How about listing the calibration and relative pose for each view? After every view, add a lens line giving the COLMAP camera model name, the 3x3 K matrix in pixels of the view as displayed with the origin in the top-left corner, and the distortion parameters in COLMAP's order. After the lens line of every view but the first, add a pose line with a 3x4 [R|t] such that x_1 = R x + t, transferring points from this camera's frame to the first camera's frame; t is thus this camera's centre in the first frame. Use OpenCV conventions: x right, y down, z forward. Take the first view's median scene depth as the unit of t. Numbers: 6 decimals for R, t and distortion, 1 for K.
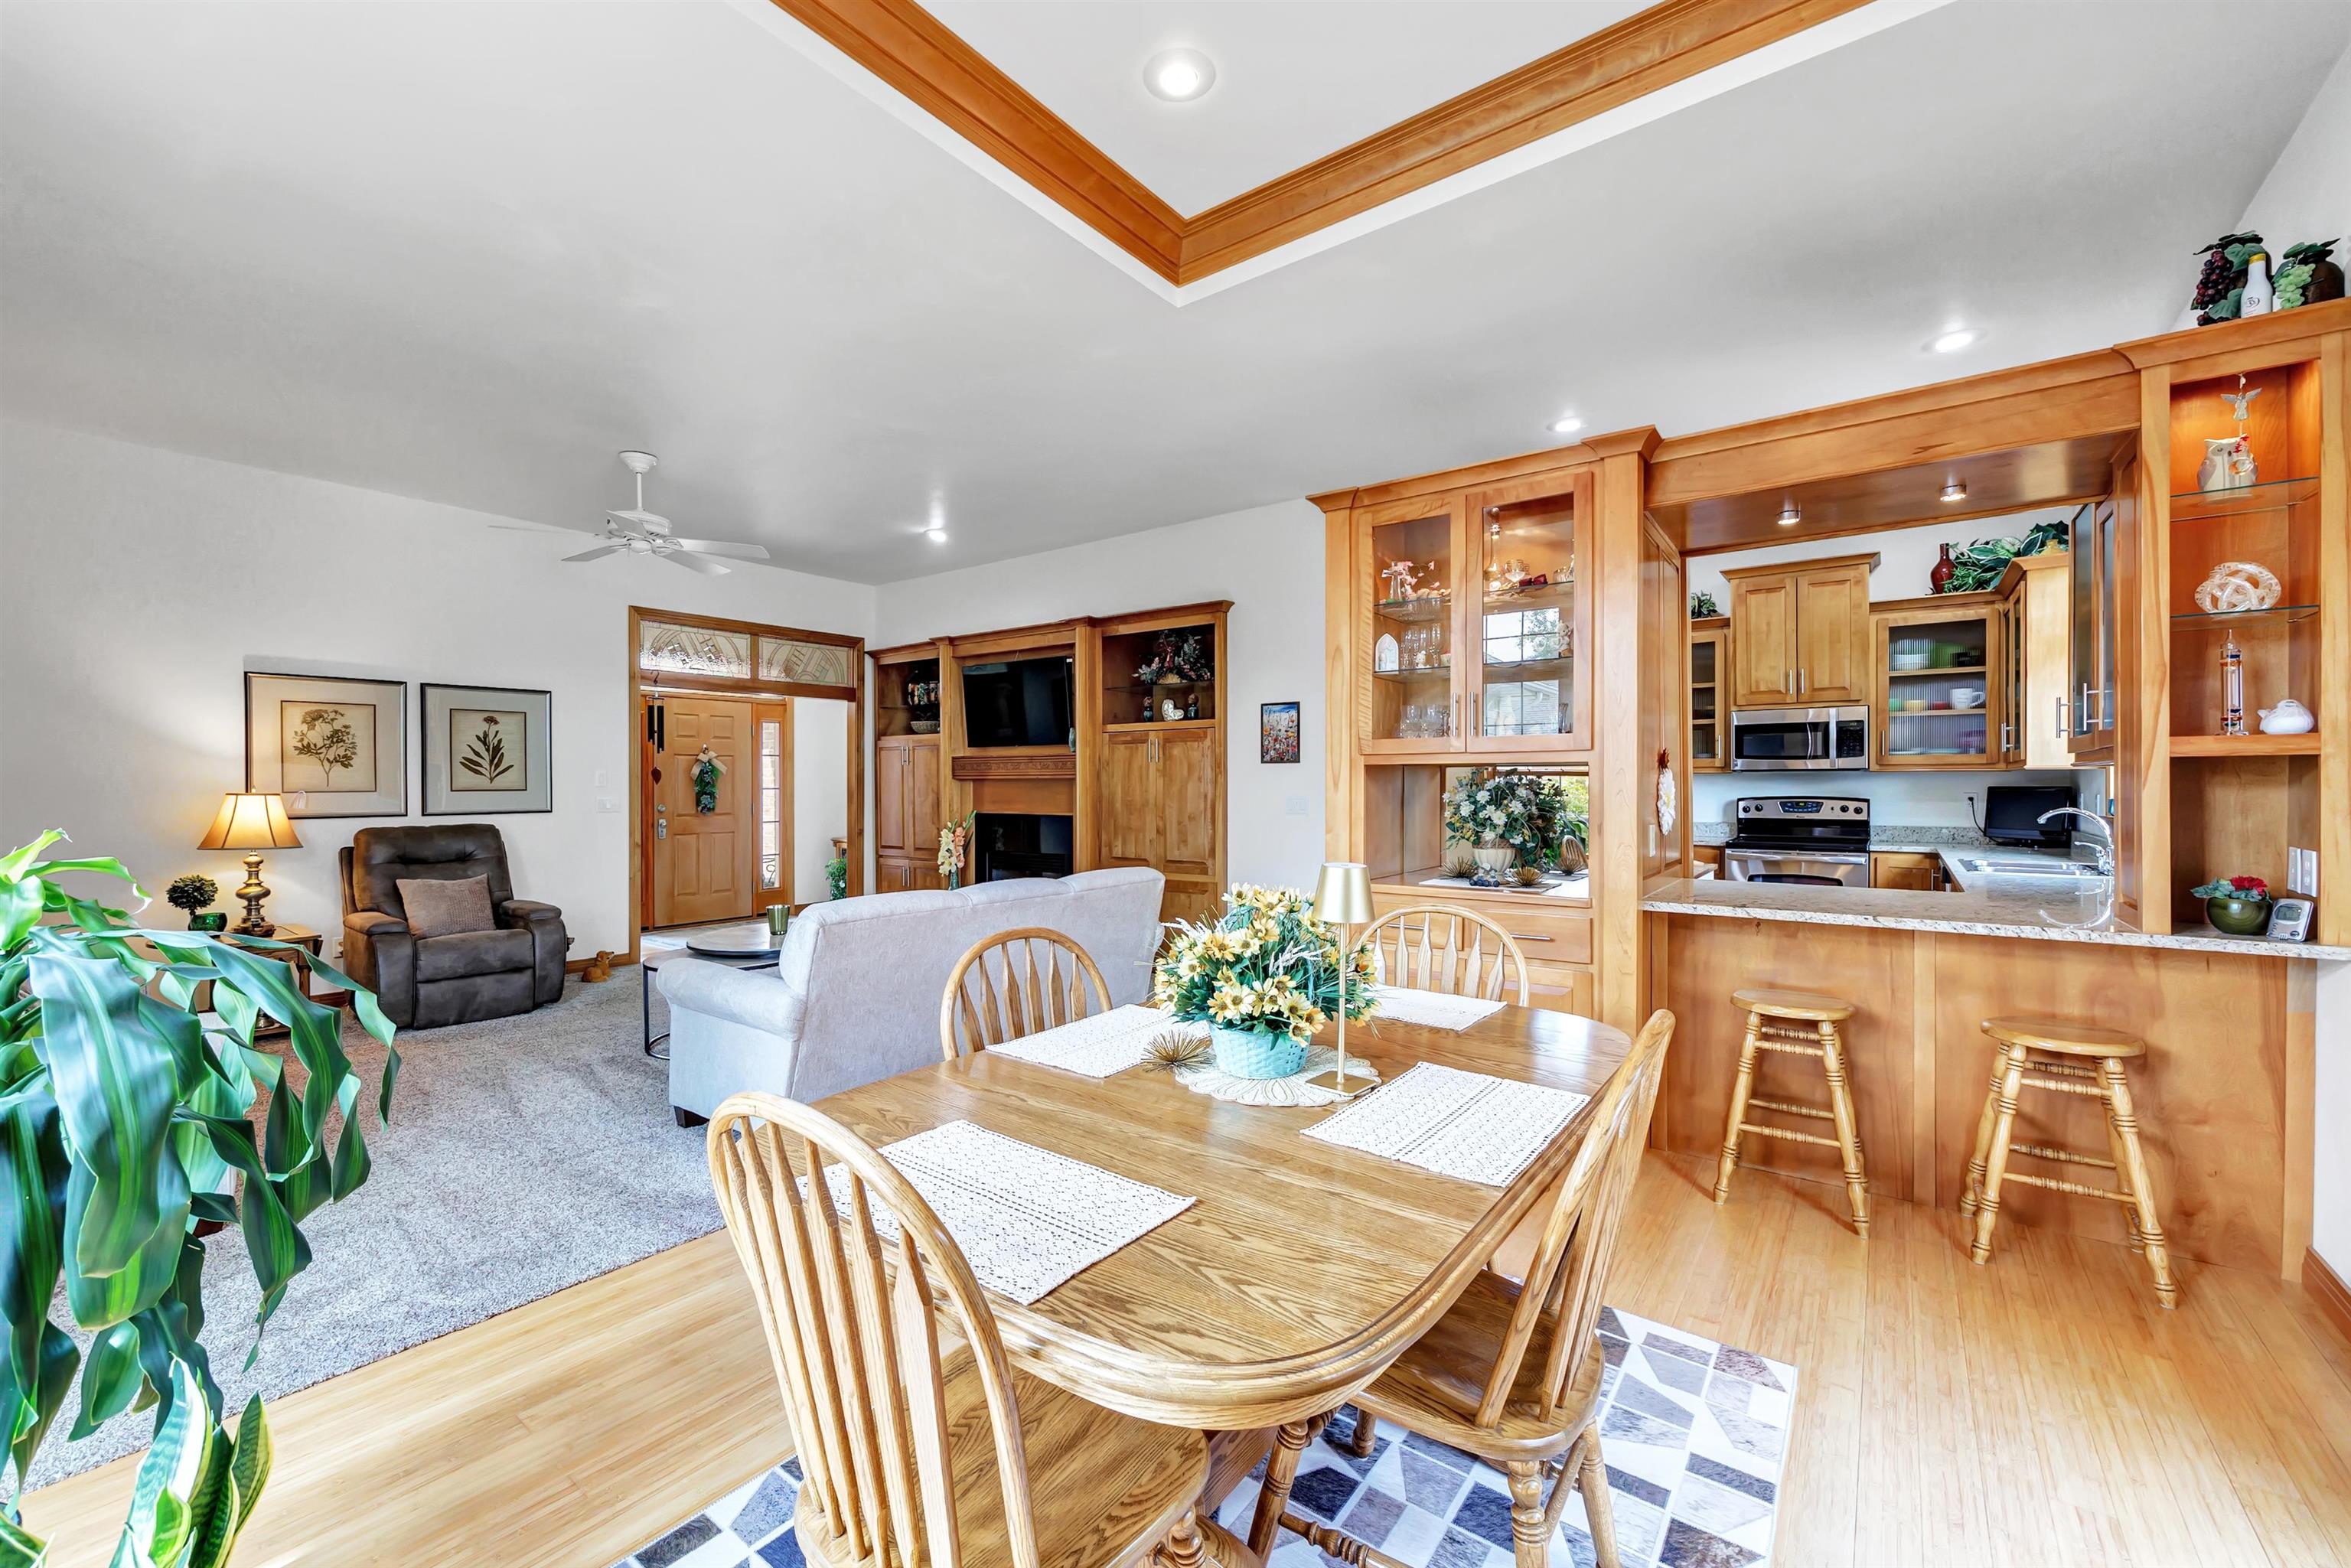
lens RADIAL K [[935.2, 0, 1182.9], [0, 935.2, 788.0], [0, 0, 1]] dist [0.000219, 0.000093]
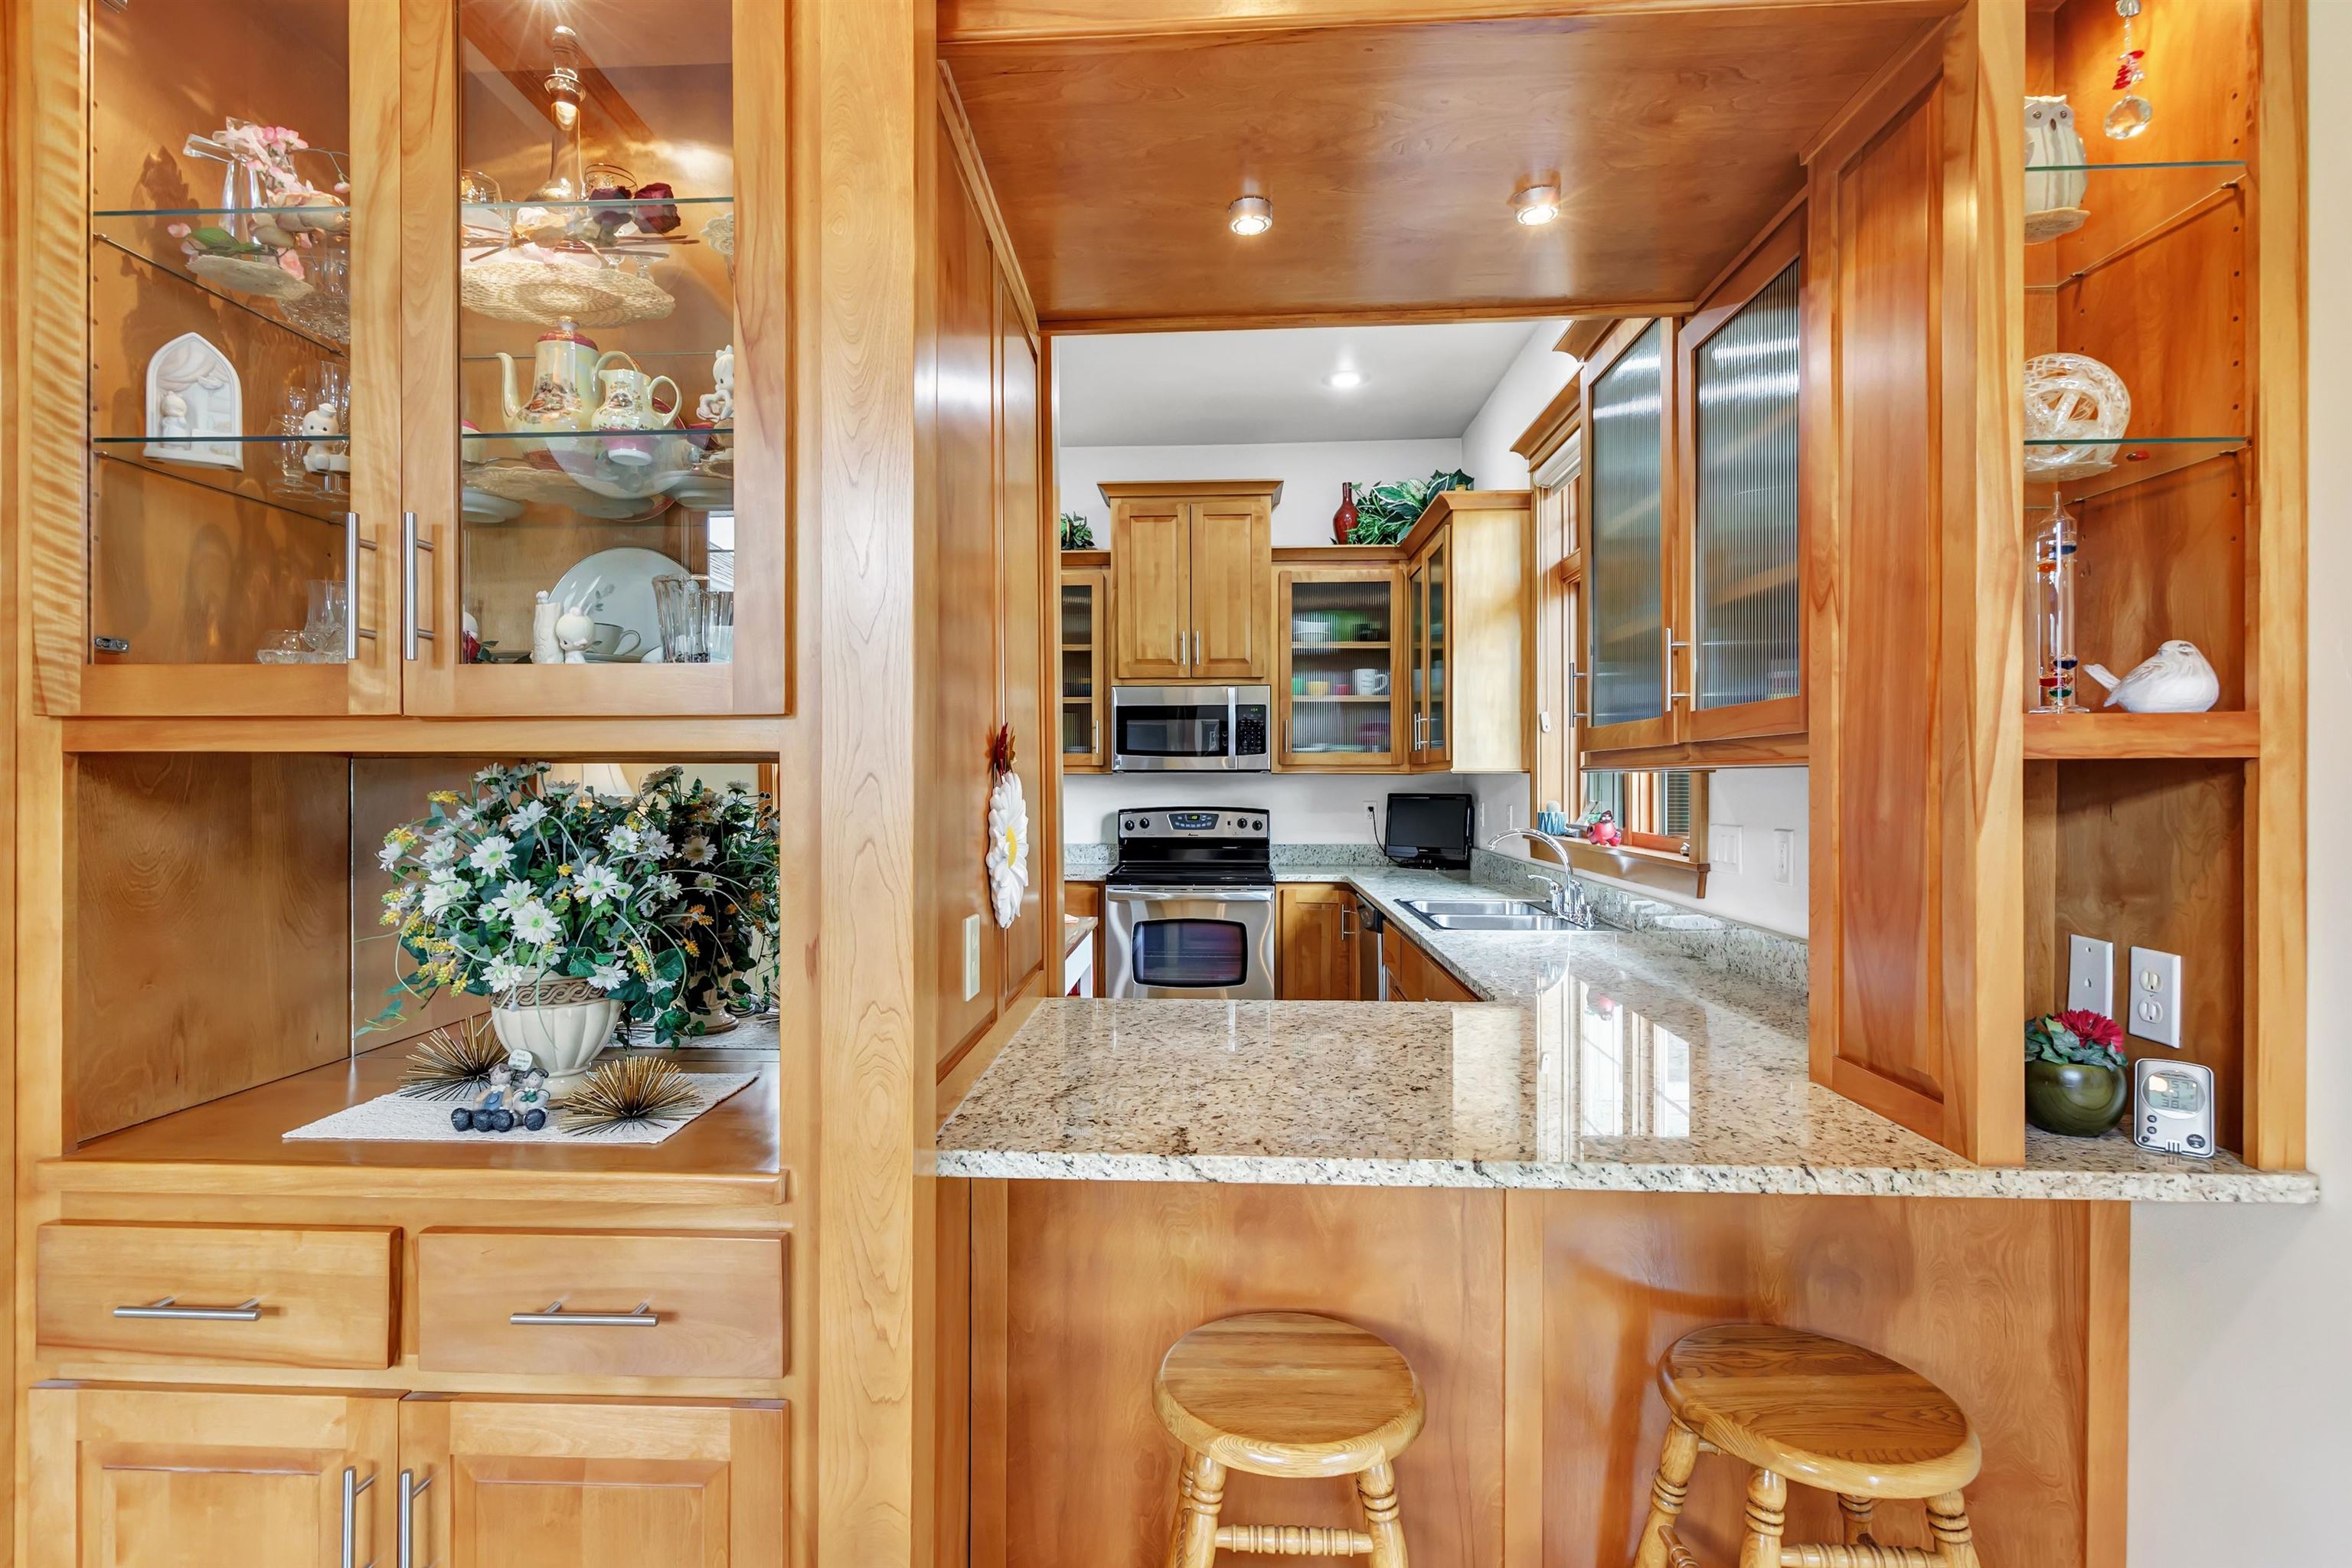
lens RADIAL K [[1090.8, 0, 1172.1], [0, 1090.8, 781.2], [0, 0, 1]] dist [0.001226, 0.000098]
pose [[0.826207, 0.001123, 0.563365, 0.177388], [0.001045, 0.999993, -0.003527, -0.008788], [-0.563365, 0.003503, 0.826200, 0.325059]]
